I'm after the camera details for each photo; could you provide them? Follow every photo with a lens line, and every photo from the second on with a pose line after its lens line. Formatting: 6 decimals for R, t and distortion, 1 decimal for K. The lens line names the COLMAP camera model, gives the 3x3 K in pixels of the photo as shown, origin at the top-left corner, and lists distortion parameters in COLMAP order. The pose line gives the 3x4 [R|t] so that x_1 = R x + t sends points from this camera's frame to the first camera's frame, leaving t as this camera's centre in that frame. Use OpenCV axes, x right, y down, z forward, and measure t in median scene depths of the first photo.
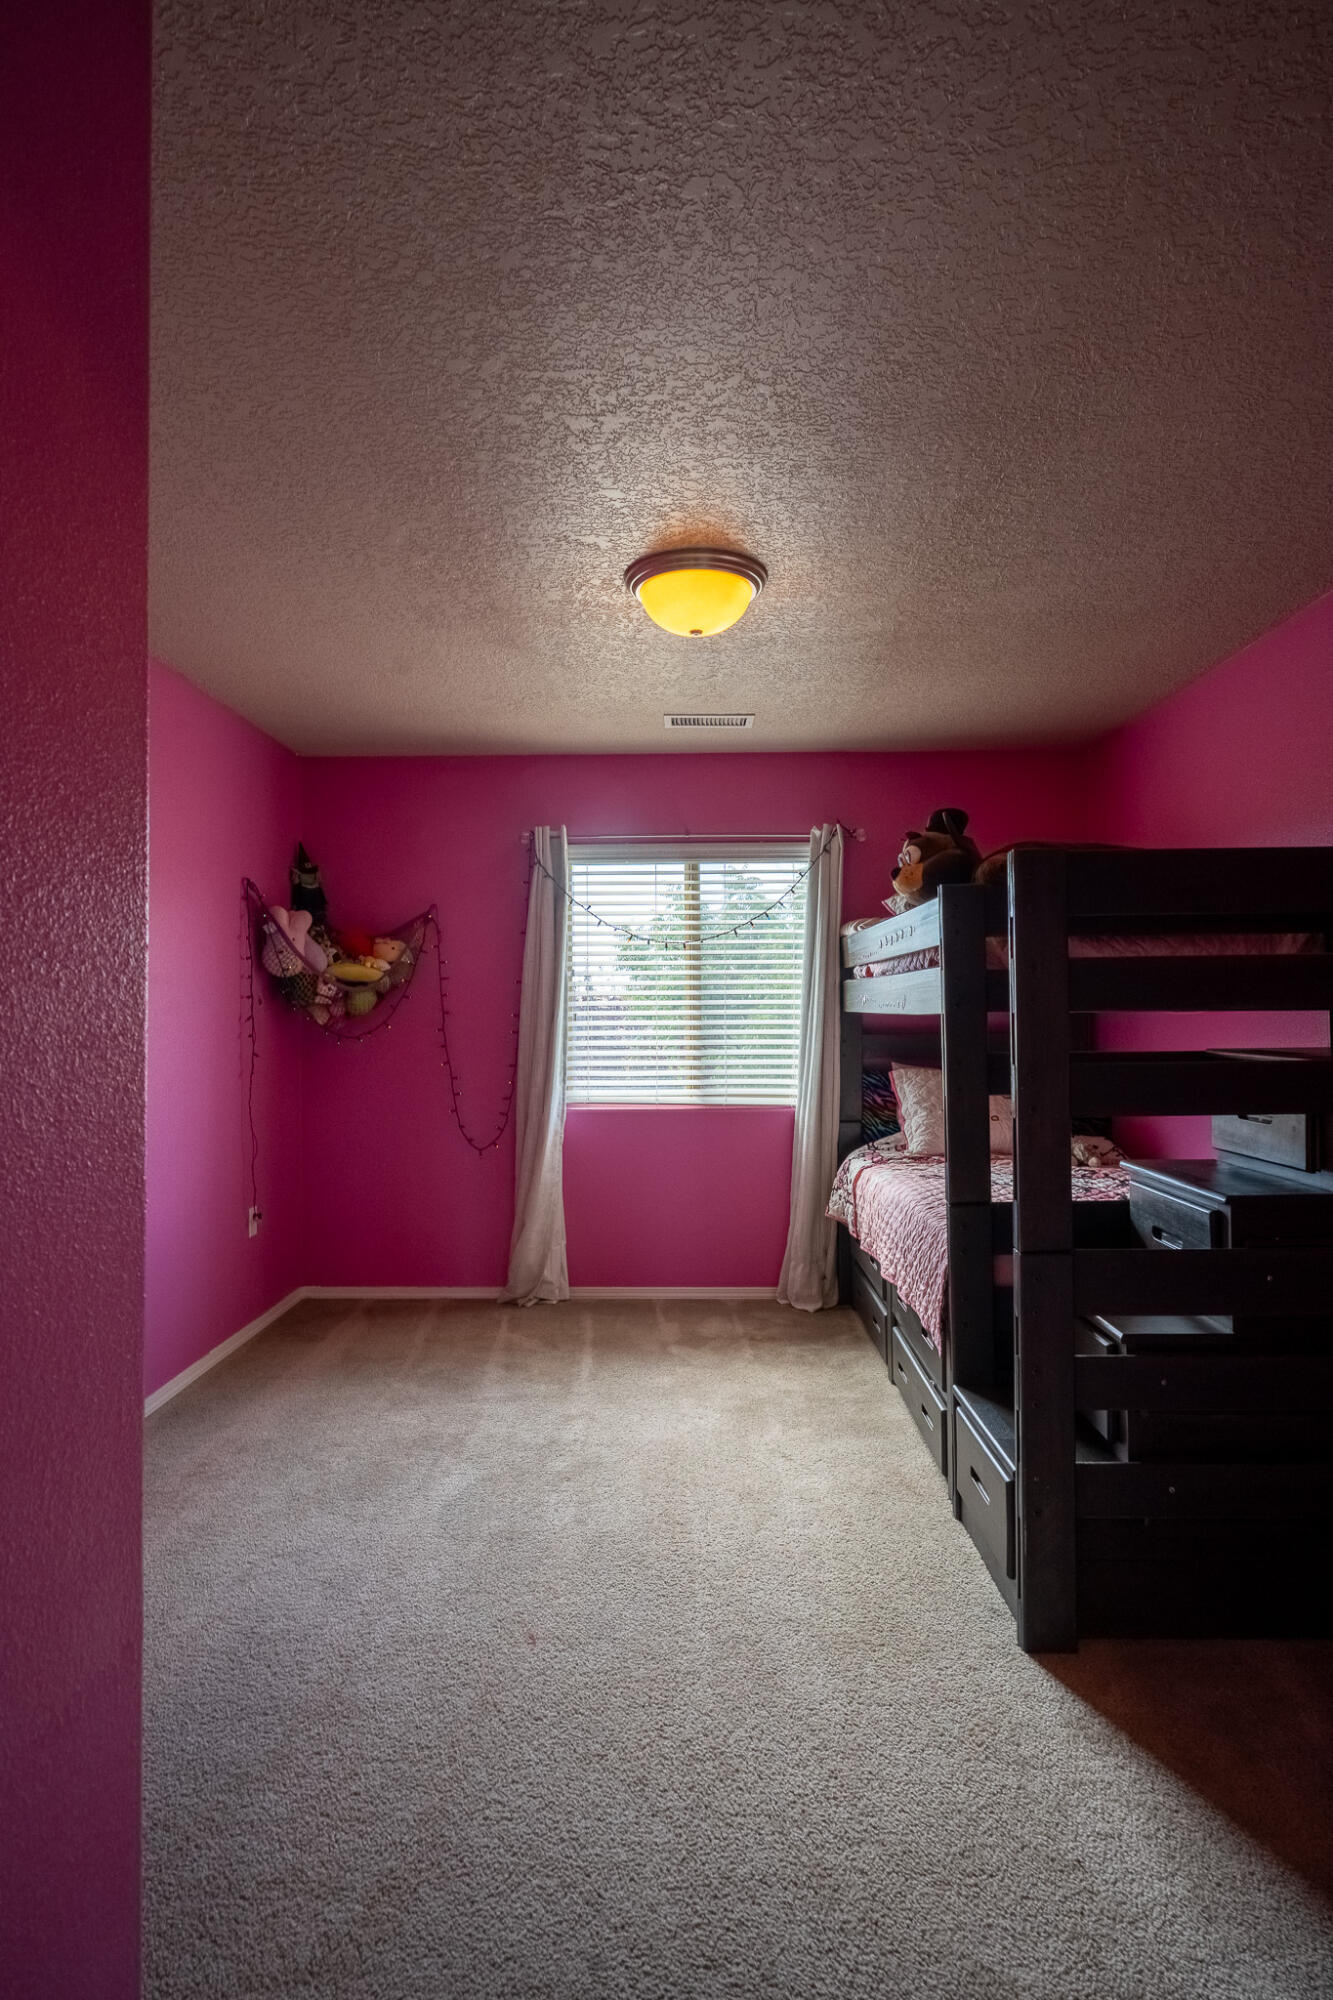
lens RADIAL K [[1117.0, 0, 666.5], [0, 1117.0, 1000.0], [0, 0, 1]] dist [-0.000798, 0.000426]
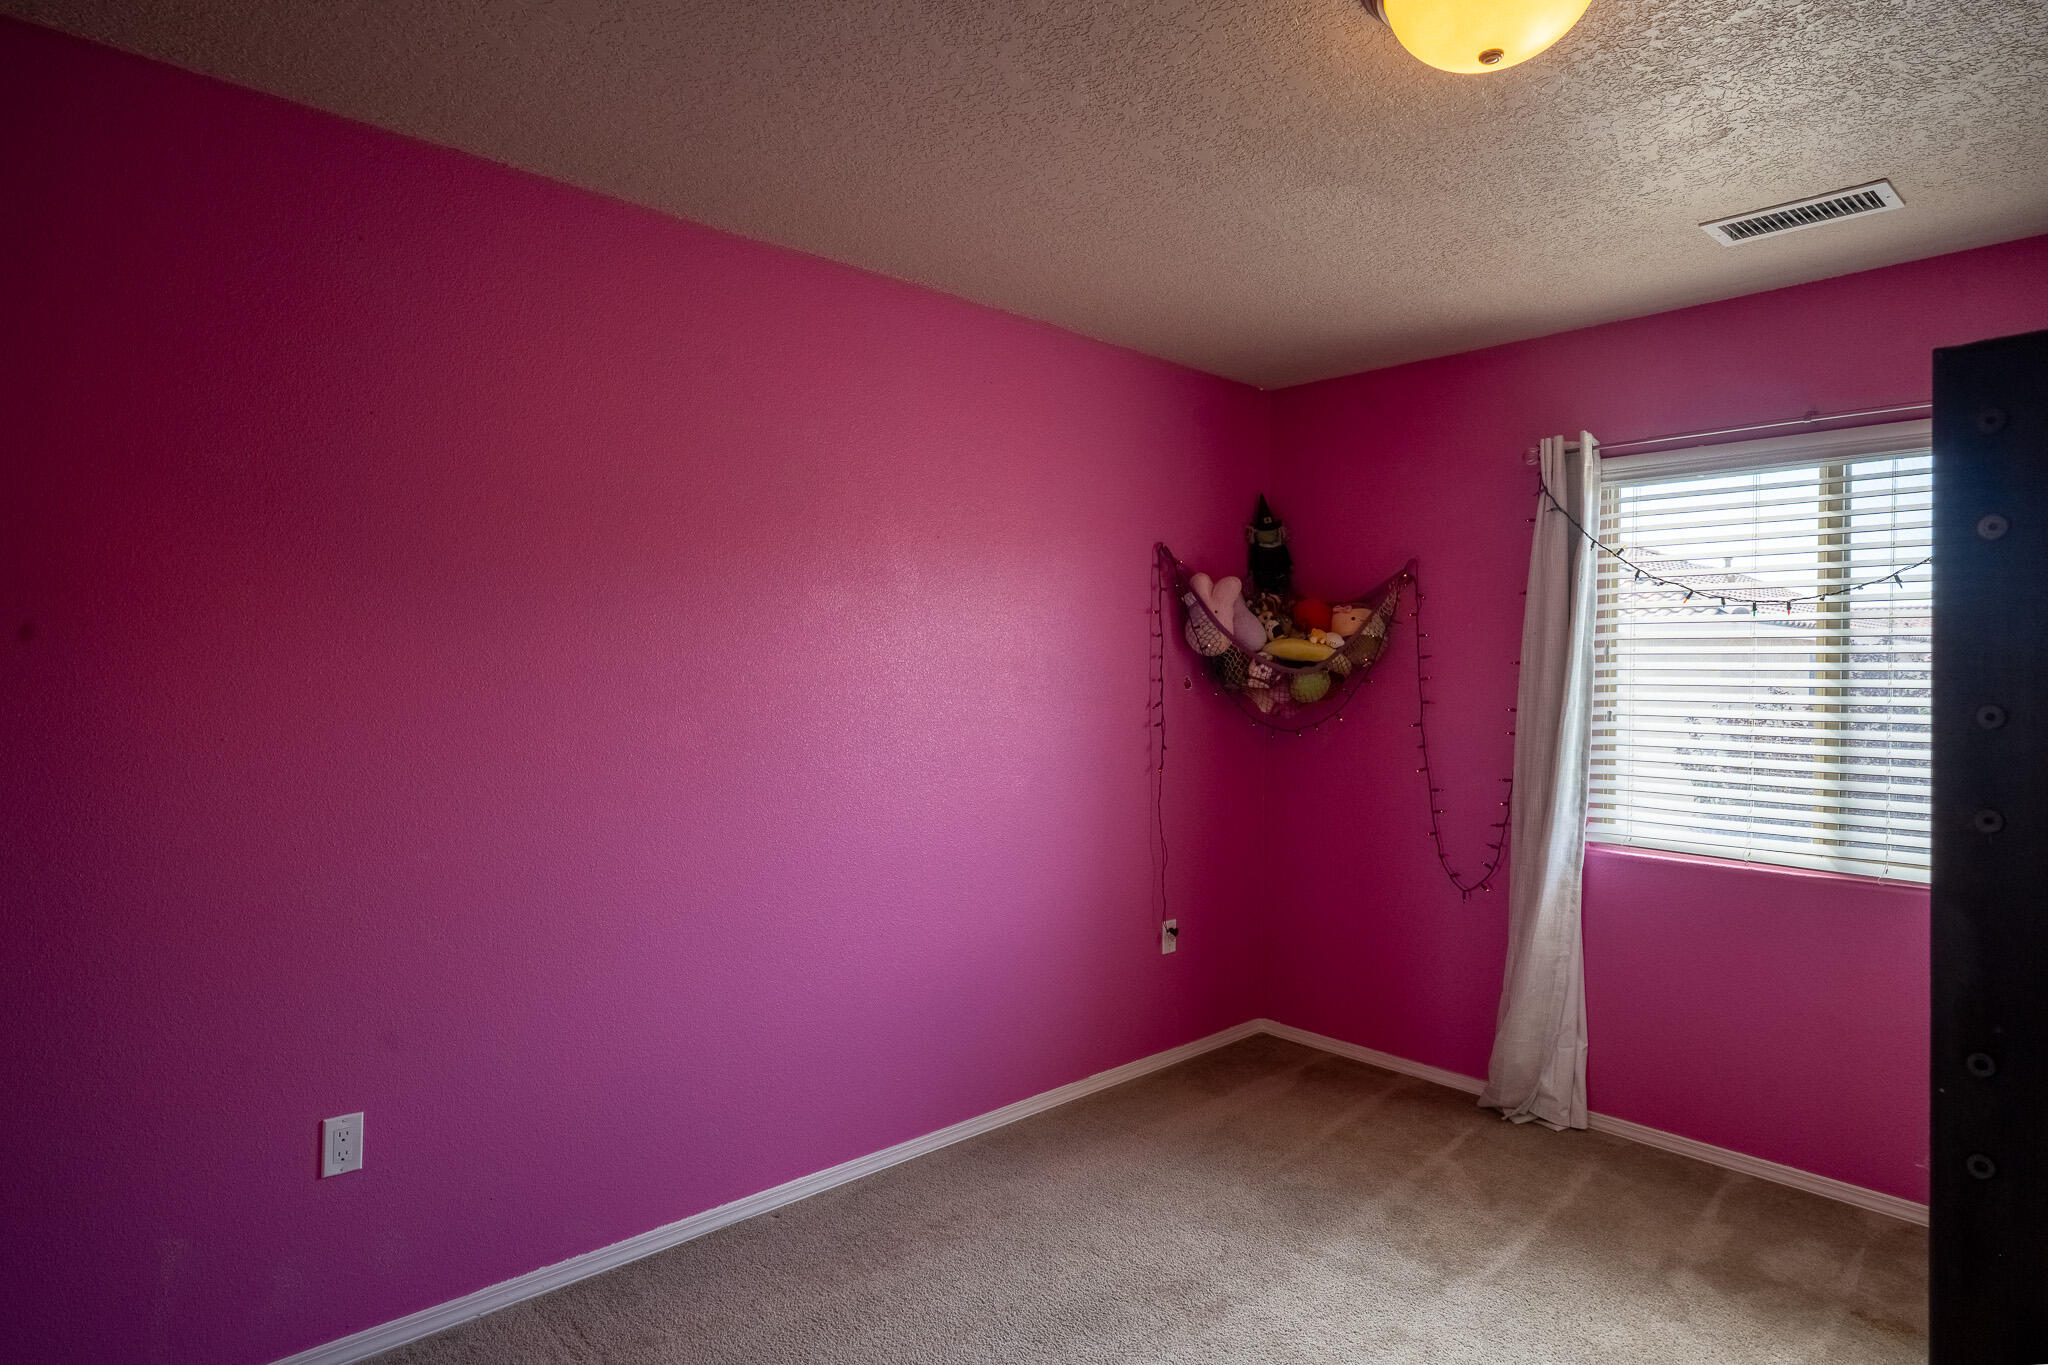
lens RADIAL K [[1143.8, 0, 1014.0], [0, 1143.8, 680.7], [0, 0, 1]] dist [-0.000798, 0.000426]
pose [[0.685917, 0.022508, -0.727332, 0.180905], [-0.004879, 0.999641, 0.026334, -0.023205], [0.727664, -0.014514, 0.685780, 0.282402]]
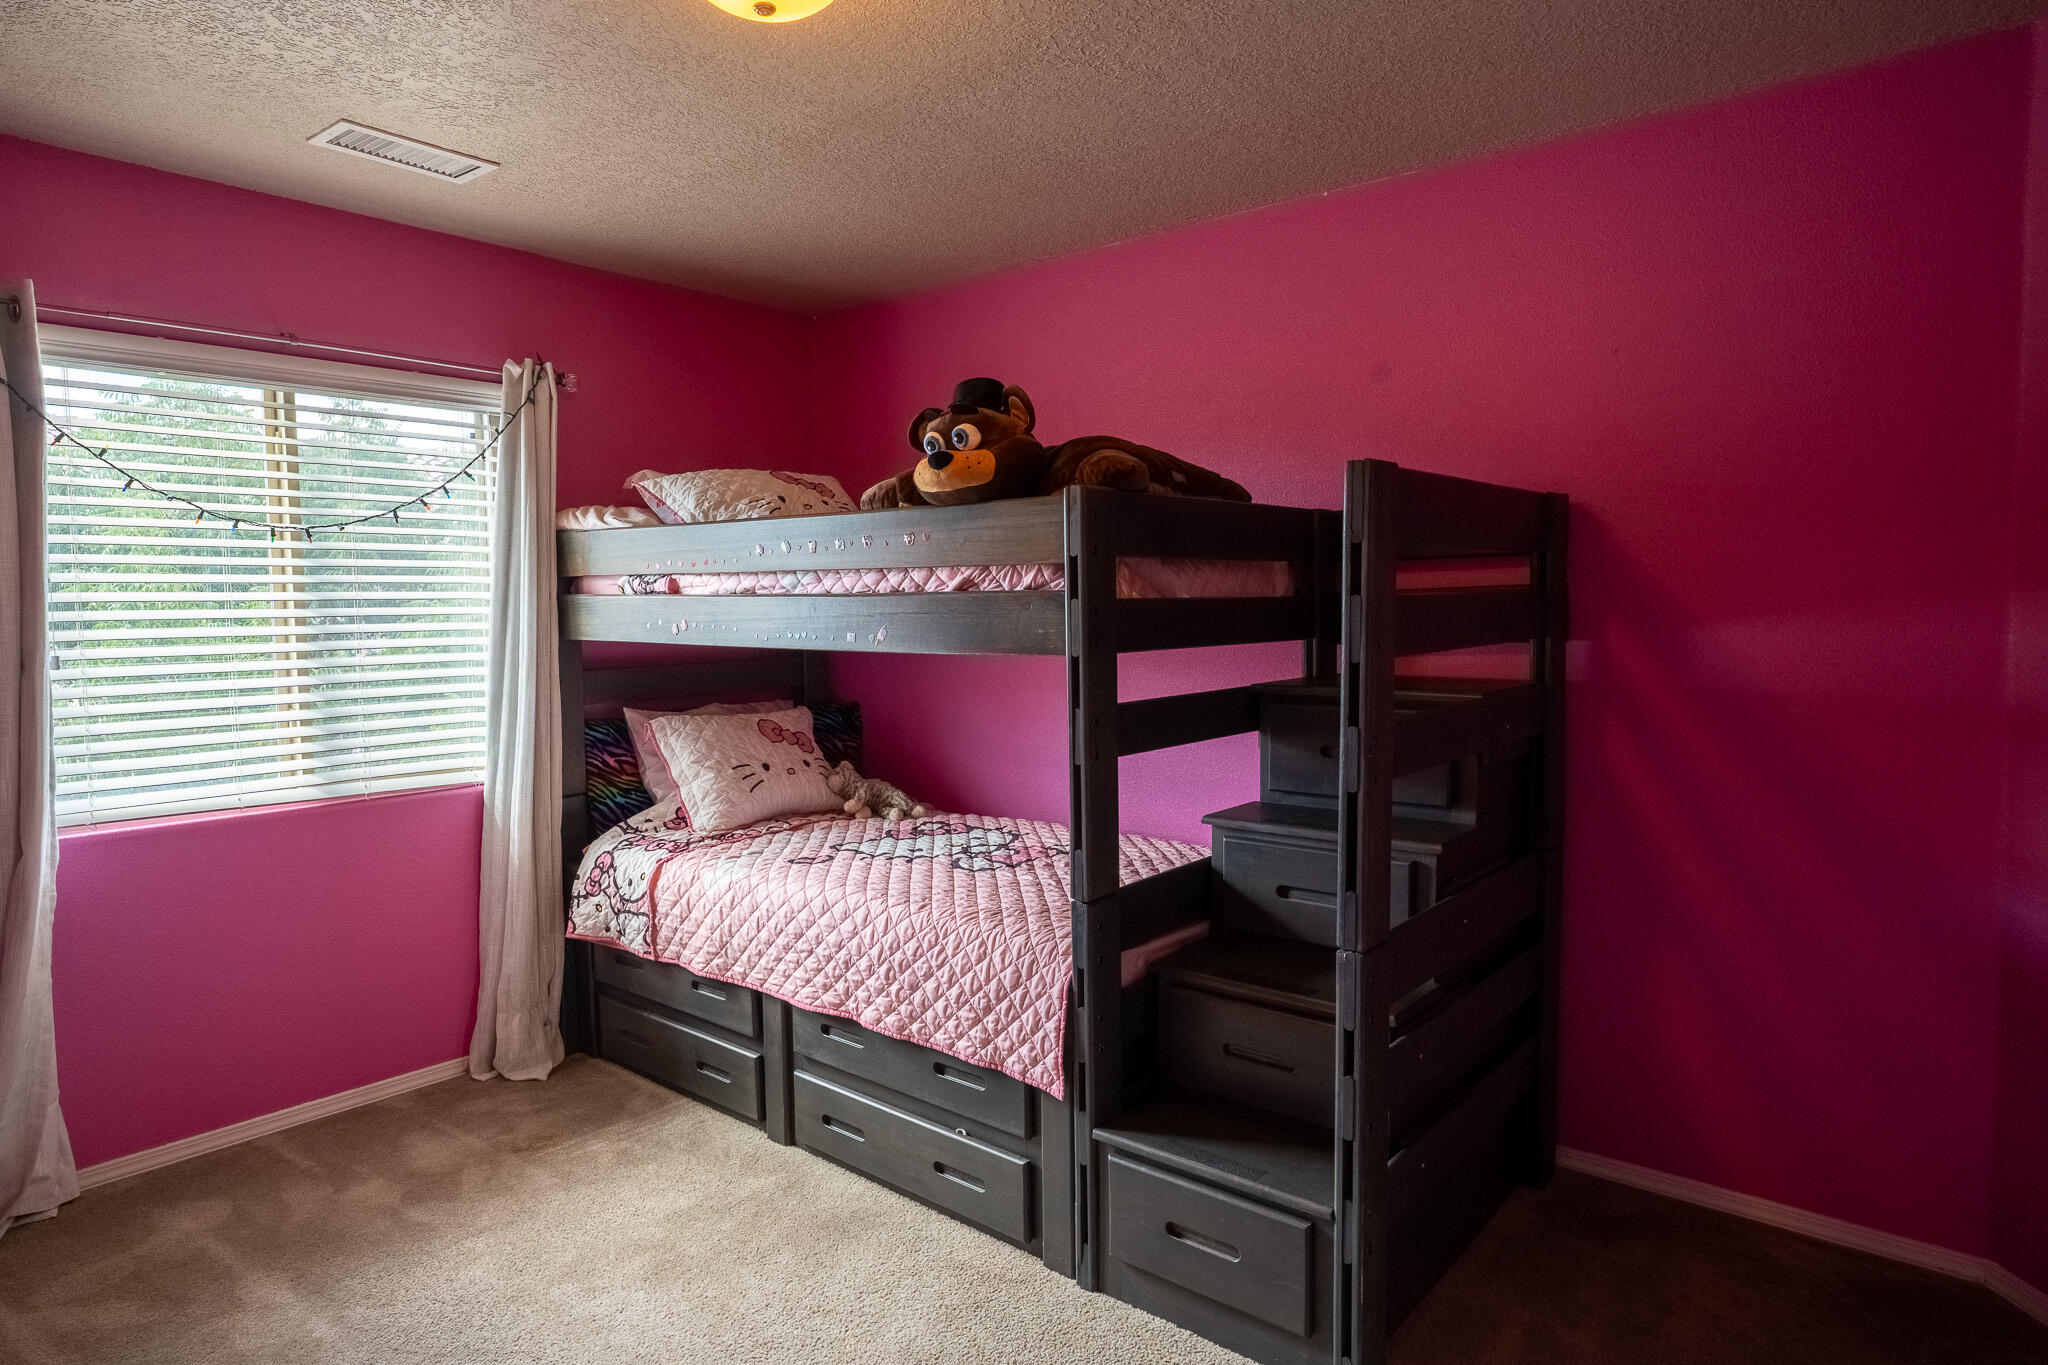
lens RADIAL K [[1217.2, 0, 1024.0], [0, 1217.2, 682.5], [0, 0, 1]] dist [0.001097, 0.000499]
pose [[0.625964, -0.053571, 0.778010, -0.253663], [-0.002704, 0.997483, 0.070860, -0.017444], [-0.779848, -0.046460, 0.624243, 0.313113]]
